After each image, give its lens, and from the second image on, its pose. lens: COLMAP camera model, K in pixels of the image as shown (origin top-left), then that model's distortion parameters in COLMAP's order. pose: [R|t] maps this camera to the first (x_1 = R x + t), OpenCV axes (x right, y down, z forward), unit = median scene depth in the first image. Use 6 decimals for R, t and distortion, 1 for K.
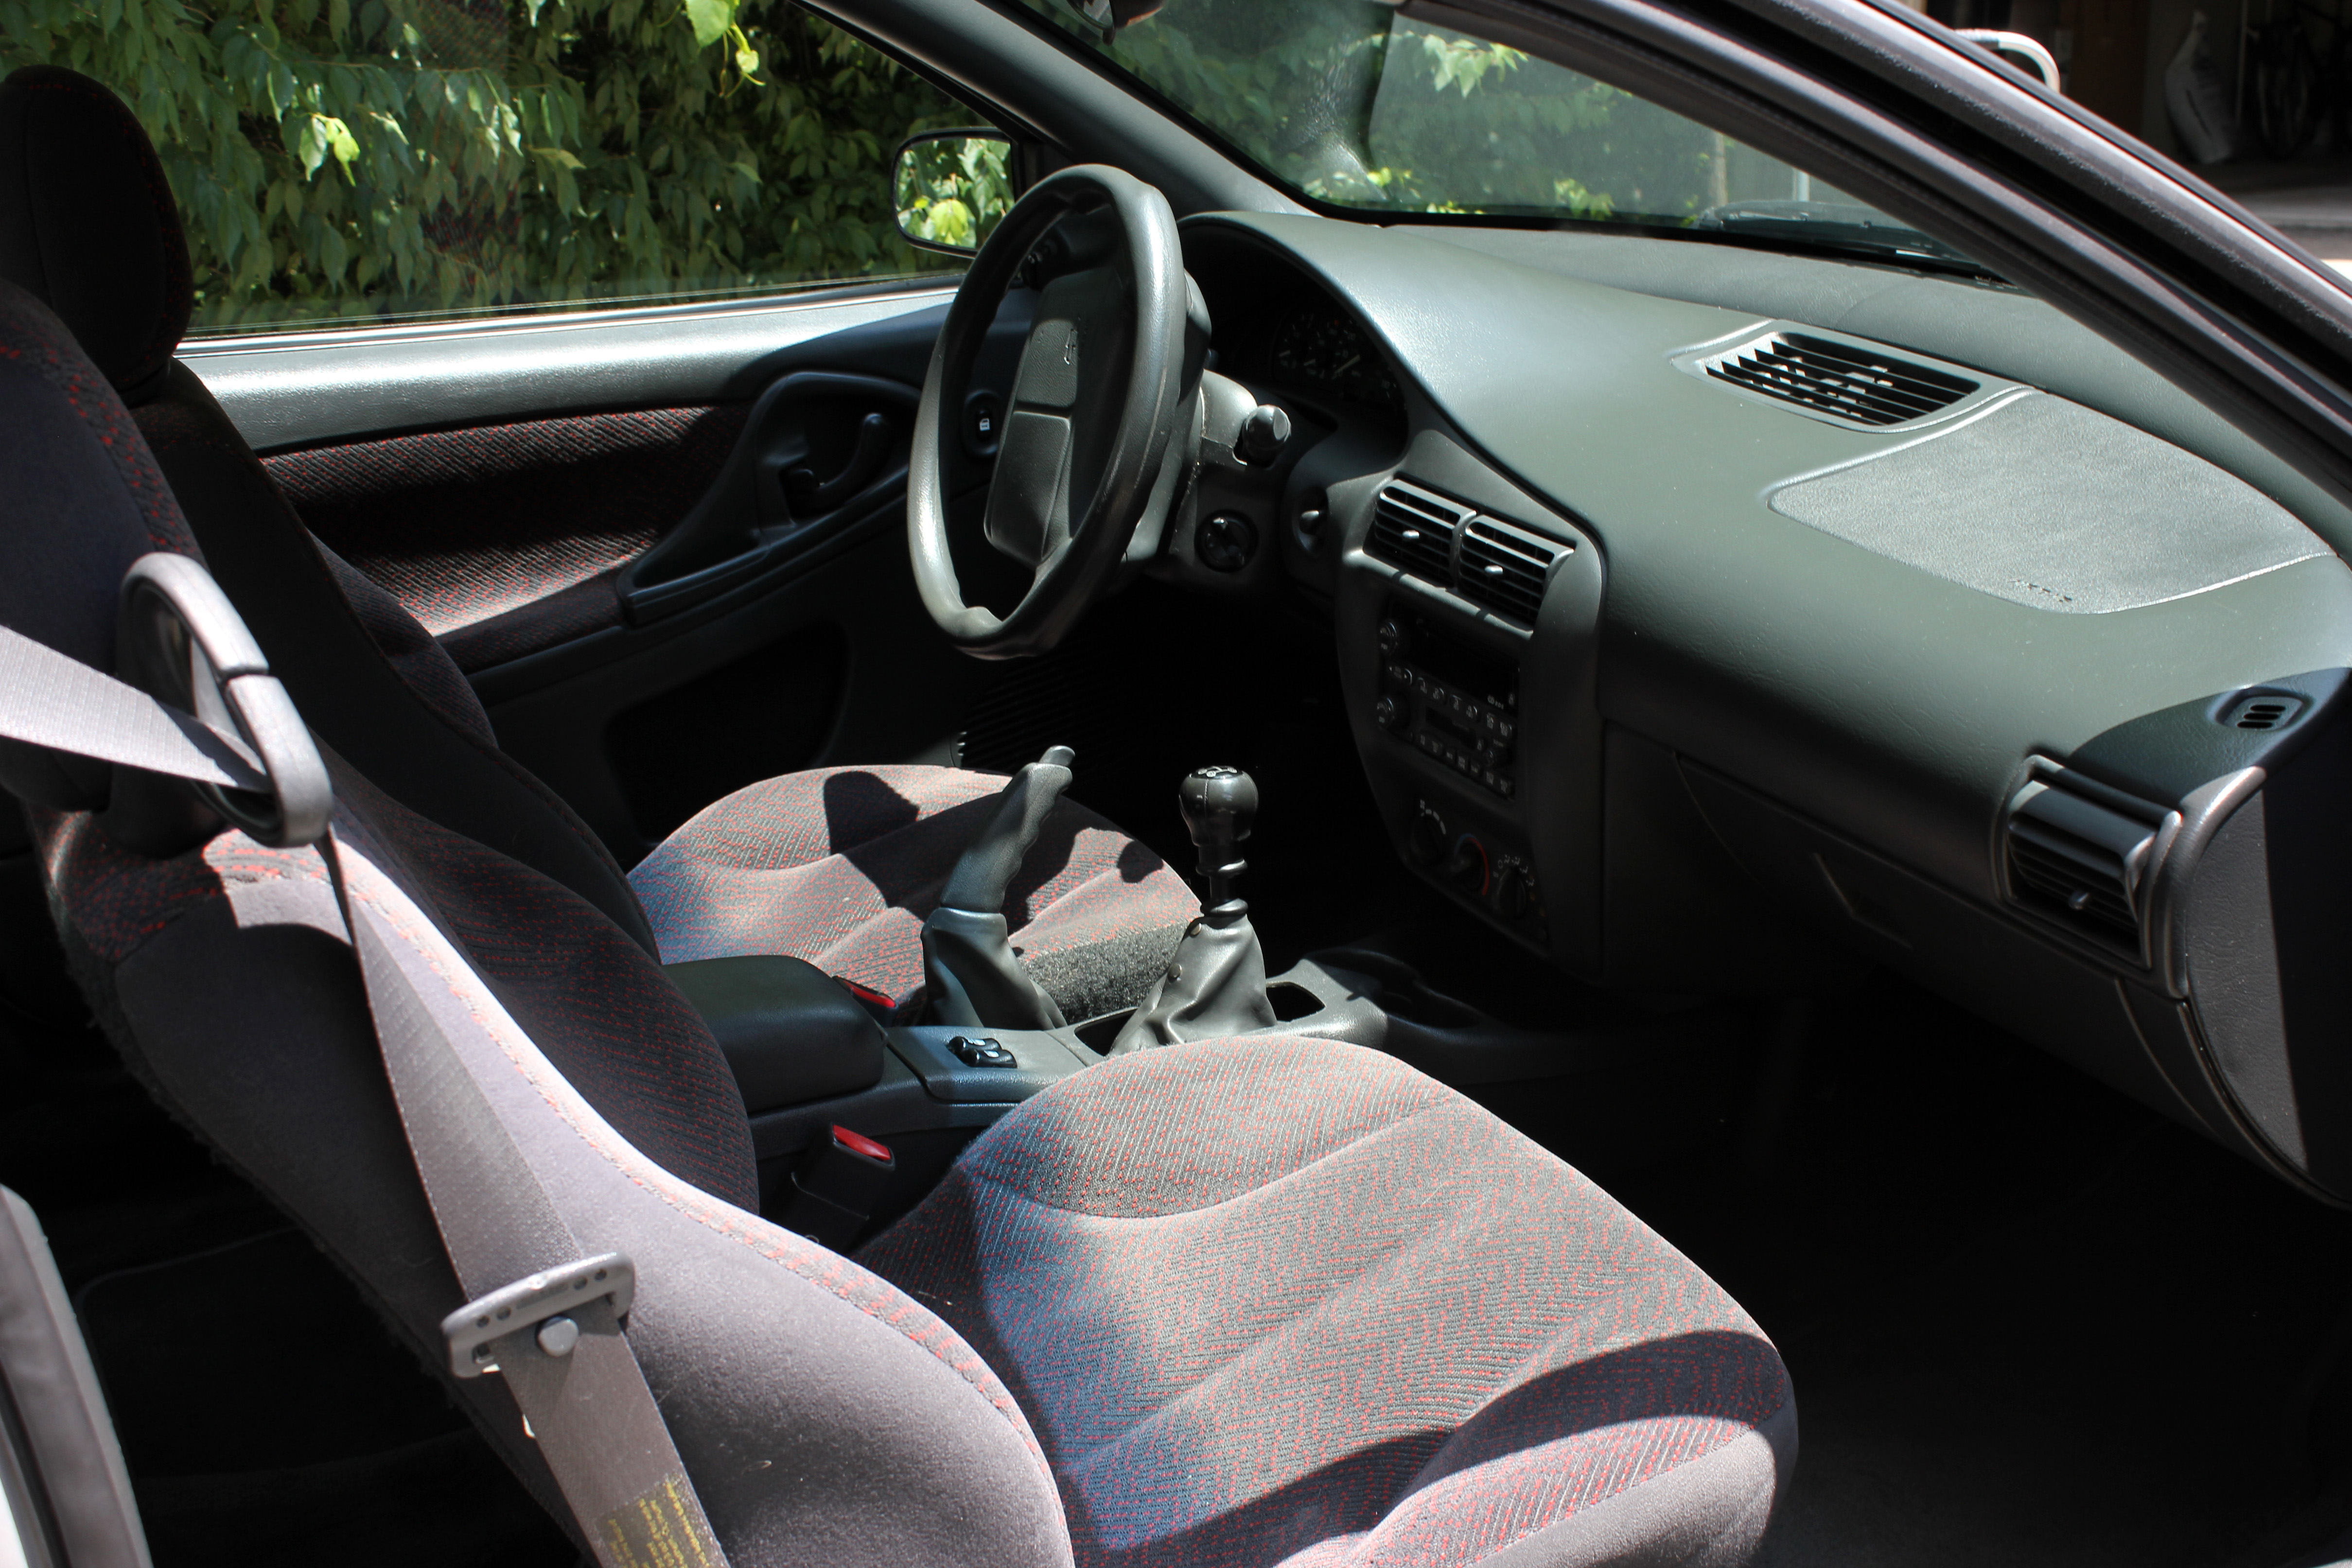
lens RADIAL K [[1709.0, 0, 1176.0], [0, 1709.0, 784.0], [0, 0, 1]] dist [0.000338, -0.000012]
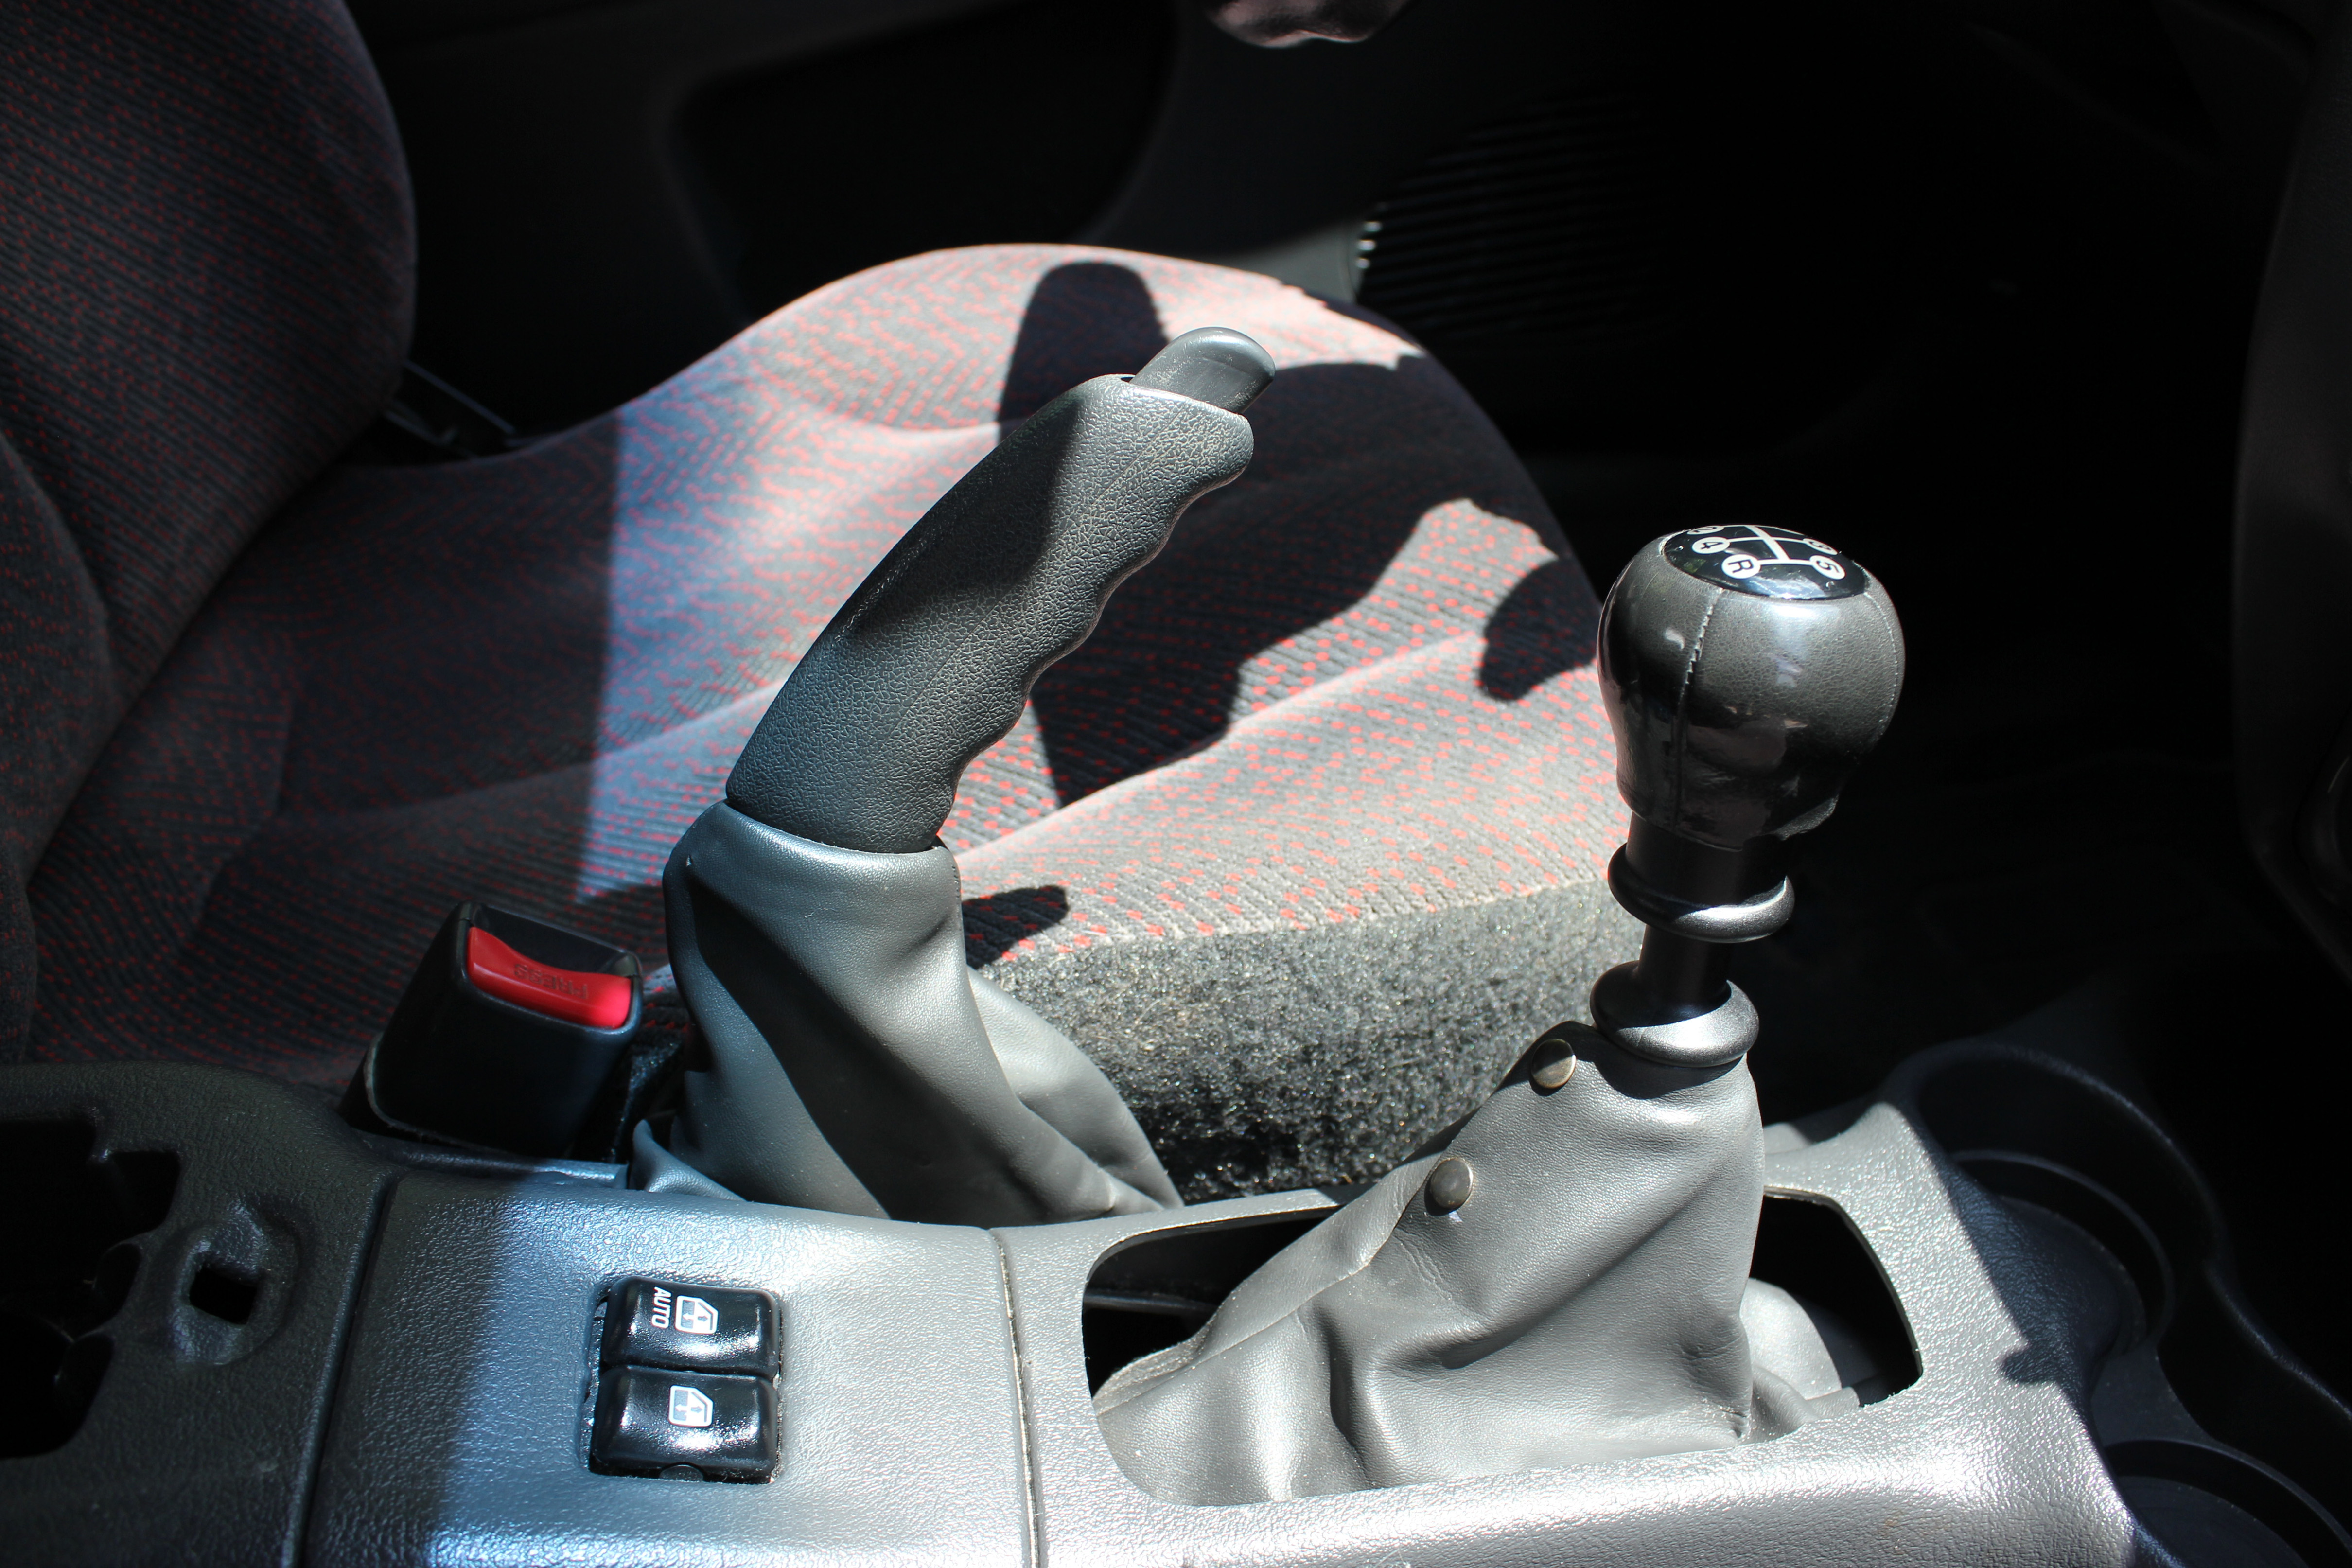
lens RADIAL K [[1906.9, 0, 1201.7], [0, 1906.9, 785.7], [0, 0, 1]] dist [-0.164196, 0.134342]
pose [[0.943671, 0.241646, -0.226037, 0.014869], [-0.174450, 0.943813, 0.280686, -0.036611], [0.281163, -0.225443, 0.932804, 0.662634]]
